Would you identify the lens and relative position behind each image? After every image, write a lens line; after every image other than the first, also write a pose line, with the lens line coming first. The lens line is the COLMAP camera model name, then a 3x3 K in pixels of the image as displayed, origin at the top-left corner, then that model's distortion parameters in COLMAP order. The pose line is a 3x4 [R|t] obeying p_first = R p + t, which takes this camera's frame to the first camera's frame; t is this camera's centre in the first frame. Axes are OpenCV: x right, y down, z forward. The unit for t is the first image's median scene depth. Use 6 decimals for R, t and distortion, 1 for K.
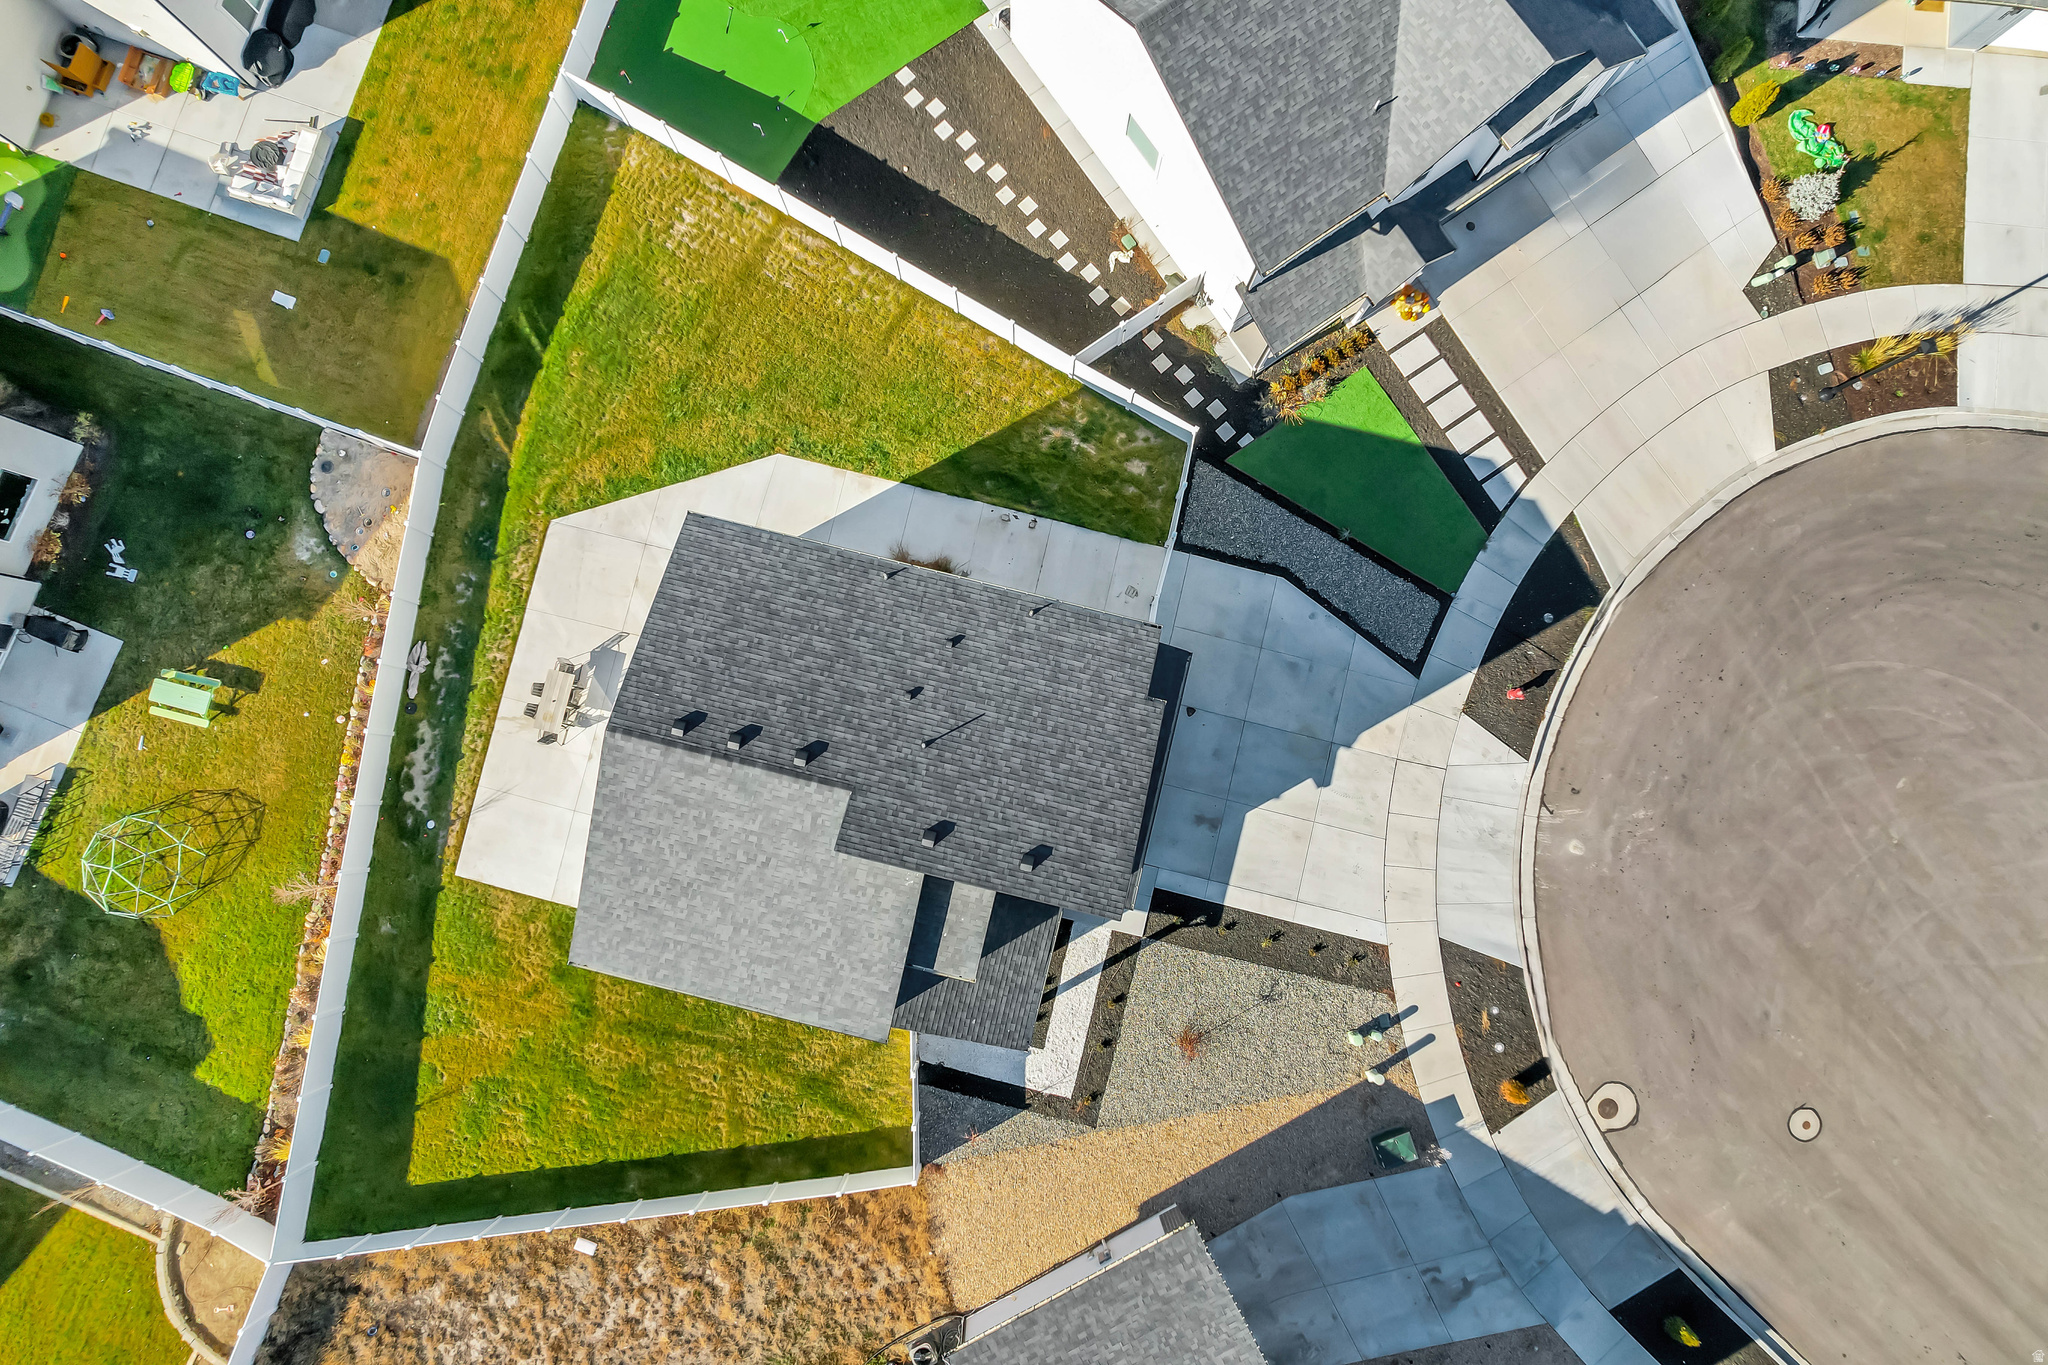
lens RADIAL K [[1318.0, 0, 1033.3], [0, 1318.0, 681.1], [0, 0, 1]] dist [-0.074372, 0.069749]
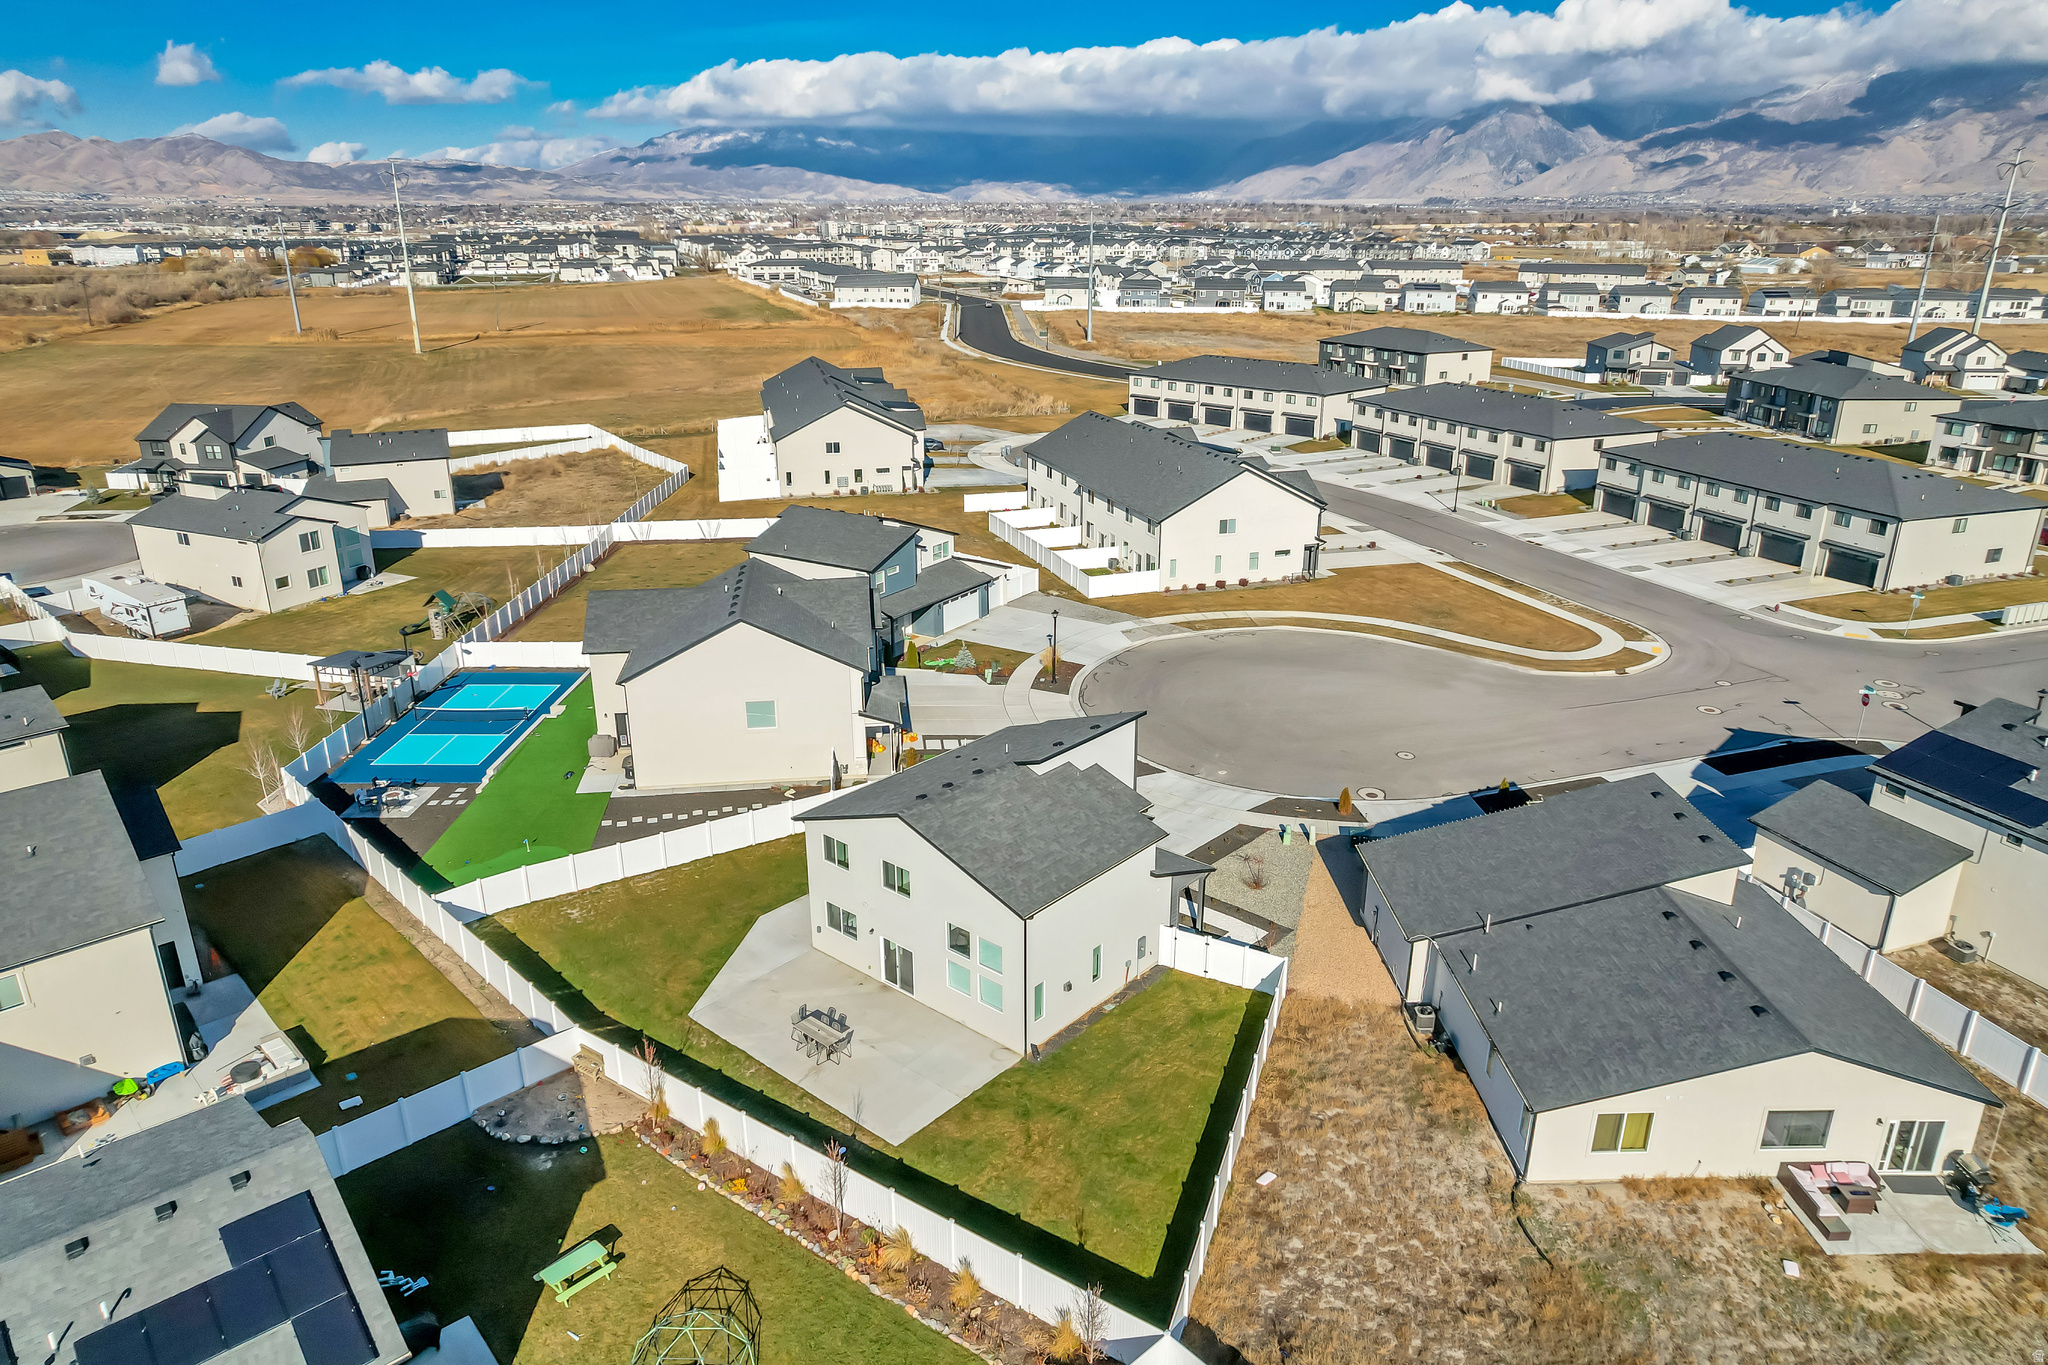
lens RADIAL K [[1318.0, 0, 1033.3], [0, 1318.0, 681.1], [0, 0, 1]] dist [-0.074372, 0.069749]
pose [[0.448754, -0.307052, 0.839249, -1.165410], [0.890875, 0.227726, -0.393042, 0.578102], [-0.070435, 0.924045, 0.375738, 0.238916]]
